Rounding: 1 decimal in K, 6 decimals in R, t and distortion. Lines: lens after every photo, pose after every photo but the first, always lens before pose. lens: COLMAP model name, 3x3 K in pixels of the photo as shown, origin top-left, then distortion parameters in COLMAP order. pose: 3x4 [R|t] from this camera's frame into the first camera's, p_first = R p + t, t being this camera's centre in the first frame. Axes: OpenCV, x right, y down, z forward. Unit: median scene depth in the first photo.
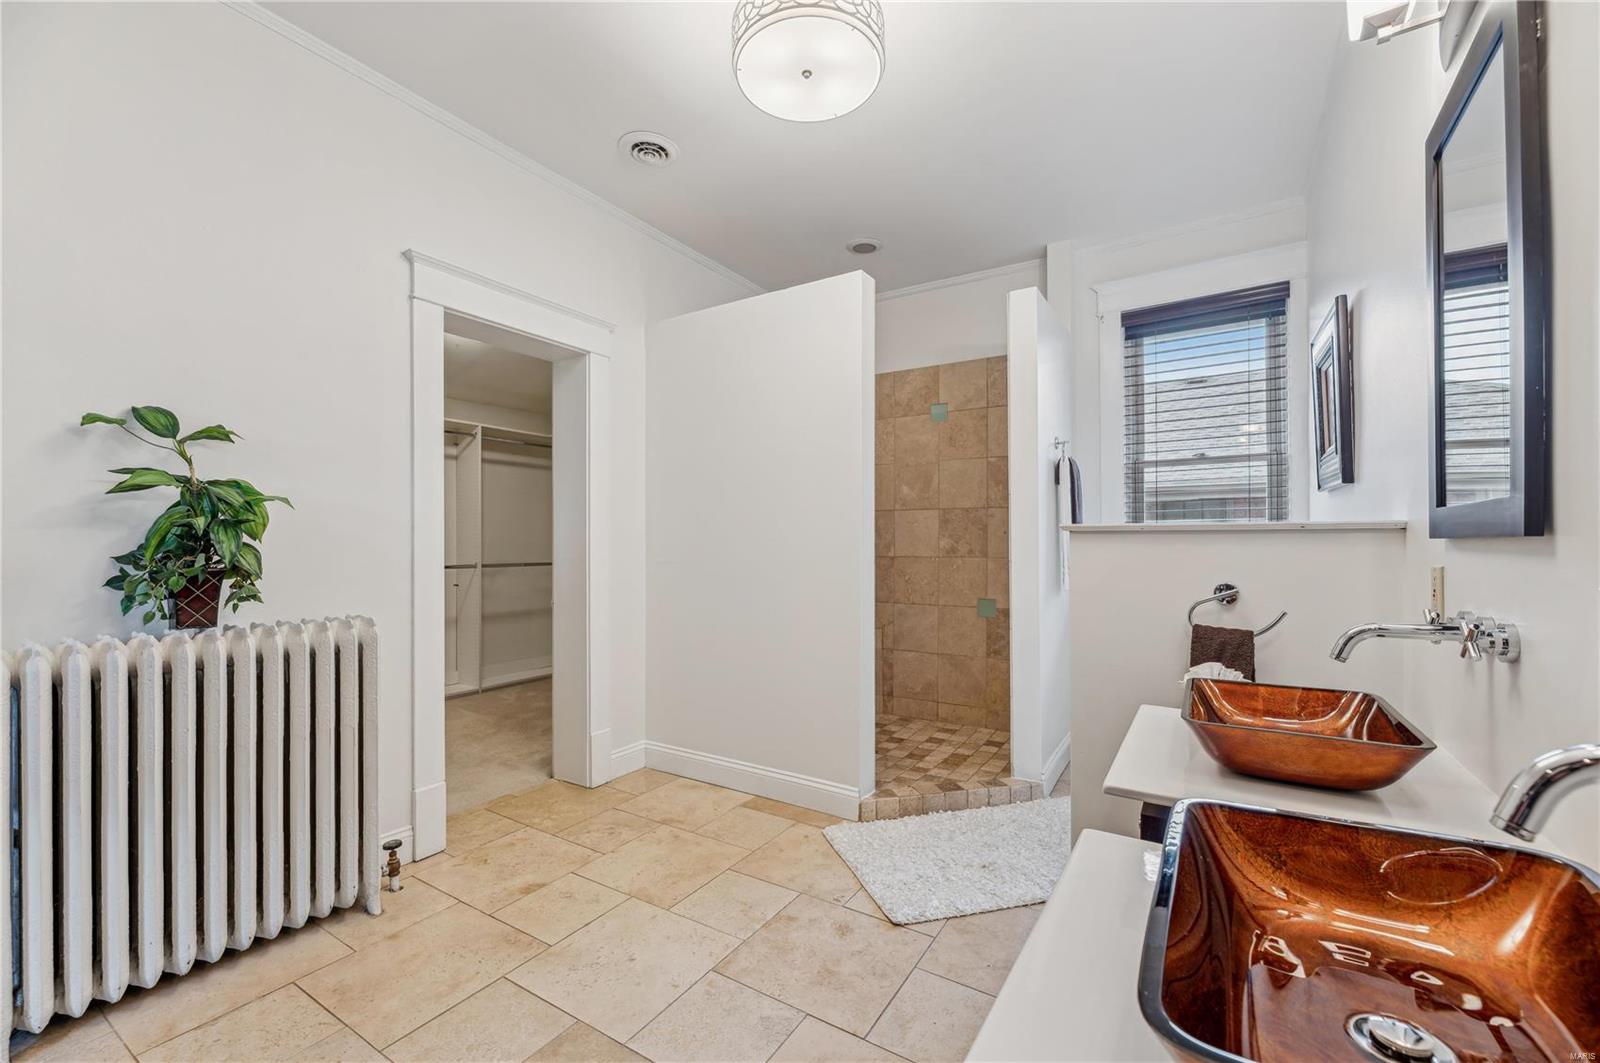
lens RADIAL K [[656.4, 0, 808.8], [0, 656.4, 539.8], [0, 0, 1]] dist [-0.000375, -0.000577]
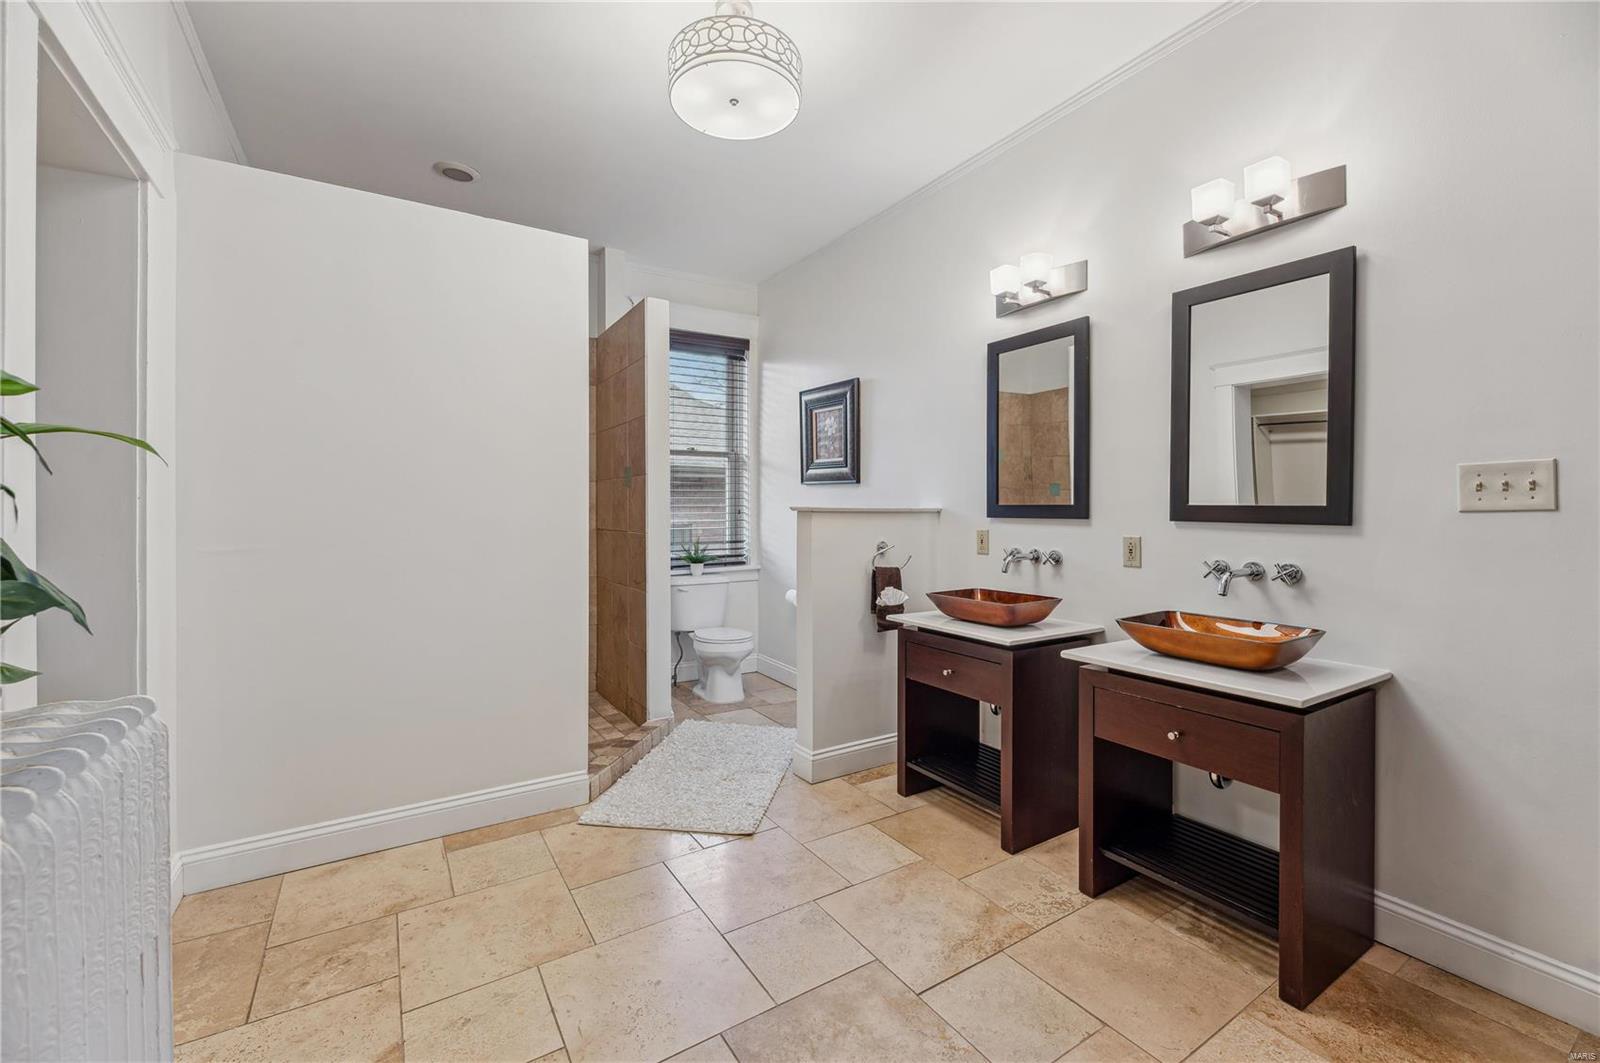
lens RADIAL K [[656.4, 0, 809.8], [0, 656.4, 518.6], [0, 0, 1]] dist [-0.000375, -0.000577]
pose [[0.423657, -0.010056, 0.905767, -0.658070], [-0.008030, 0.999857, 0.014856, -0.013777], [-0.905787, -0.013567, 0.423516, 0.282912]]
